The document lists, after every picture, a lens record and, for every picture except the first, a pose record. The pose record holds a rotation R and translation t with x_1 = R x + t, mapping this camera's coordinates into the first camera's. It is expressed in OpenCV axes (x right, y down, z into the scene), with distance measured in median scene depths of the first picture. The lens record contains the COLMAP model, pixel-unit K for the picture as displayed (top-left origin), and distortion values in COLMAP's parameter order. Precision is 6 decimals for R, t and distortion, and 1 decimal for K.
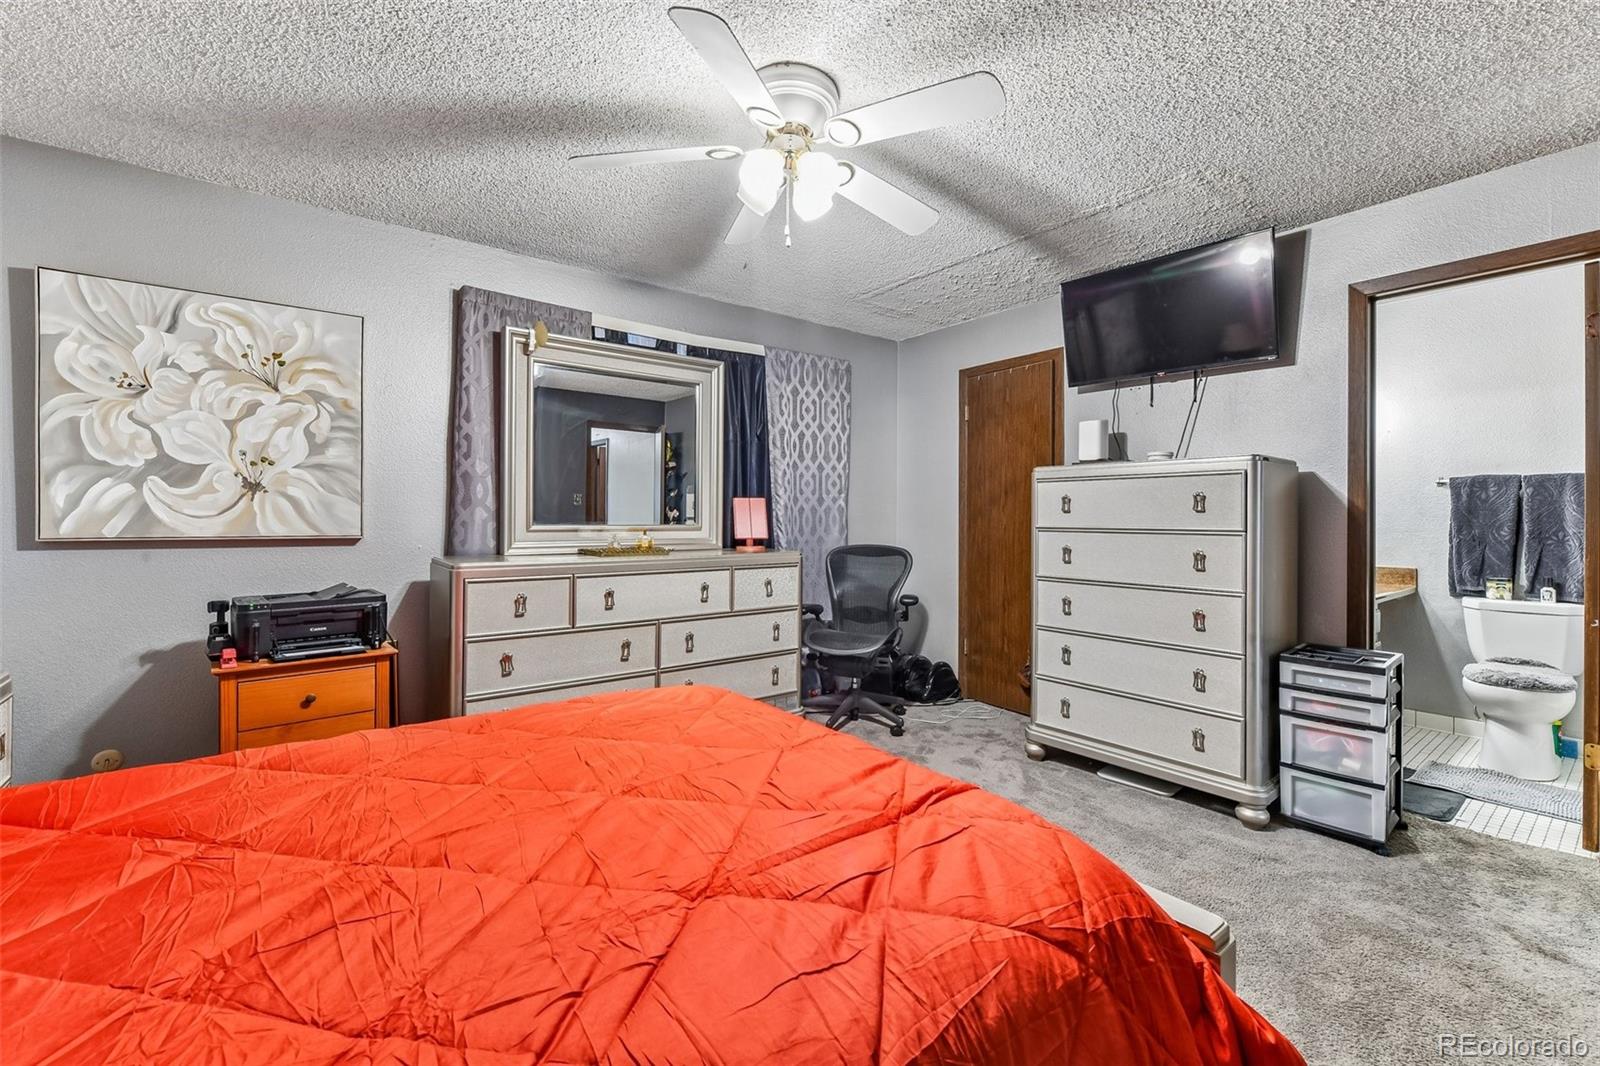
lens RADIAL K [[653.4, 0, 804.5], [0, 653.4, 526.3], [0, 0, 1]] dist [-0.001688, -0.000540]
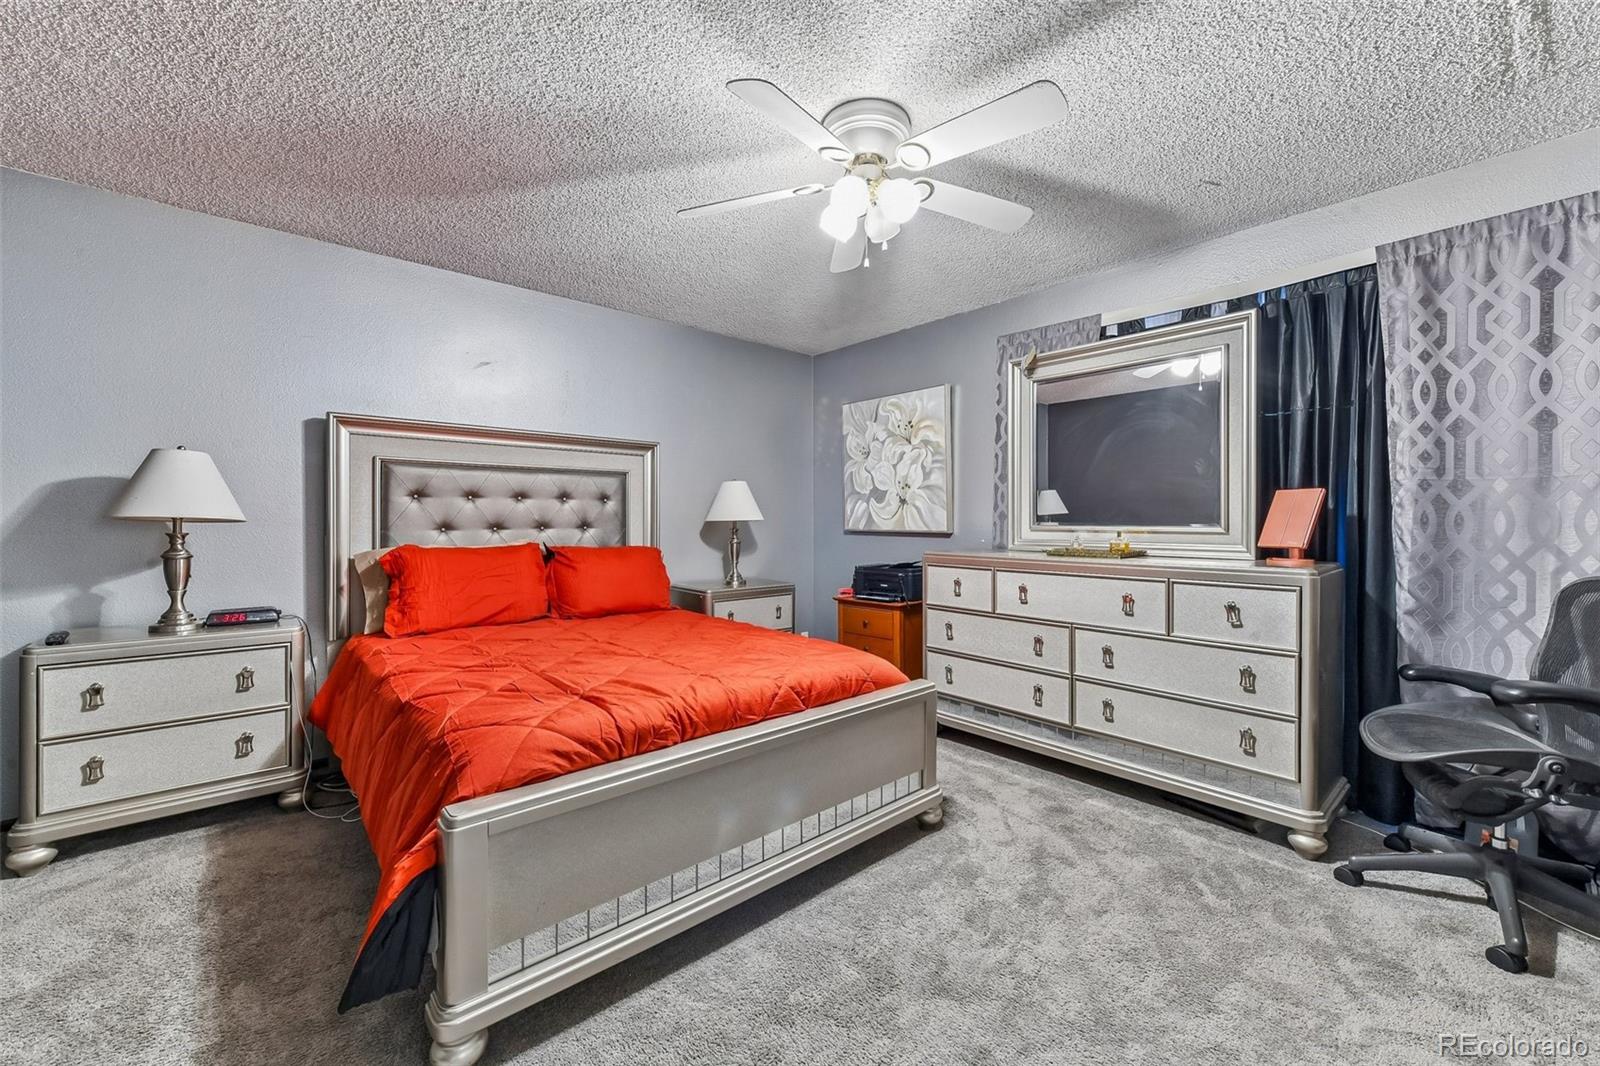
lens RADIAL K [[633.8, 0, 797.2], [0, 633.8, 527.4], [0, 0, 1]] dist [0.000734, -0.000274]
pose [[0.063995, 0.008270, -0.997916, 0.789821], [-0.012207, 0.999897, 0.007503, -0.001773], [0.997876, 0.011701, 0.064089, 0.610874]]
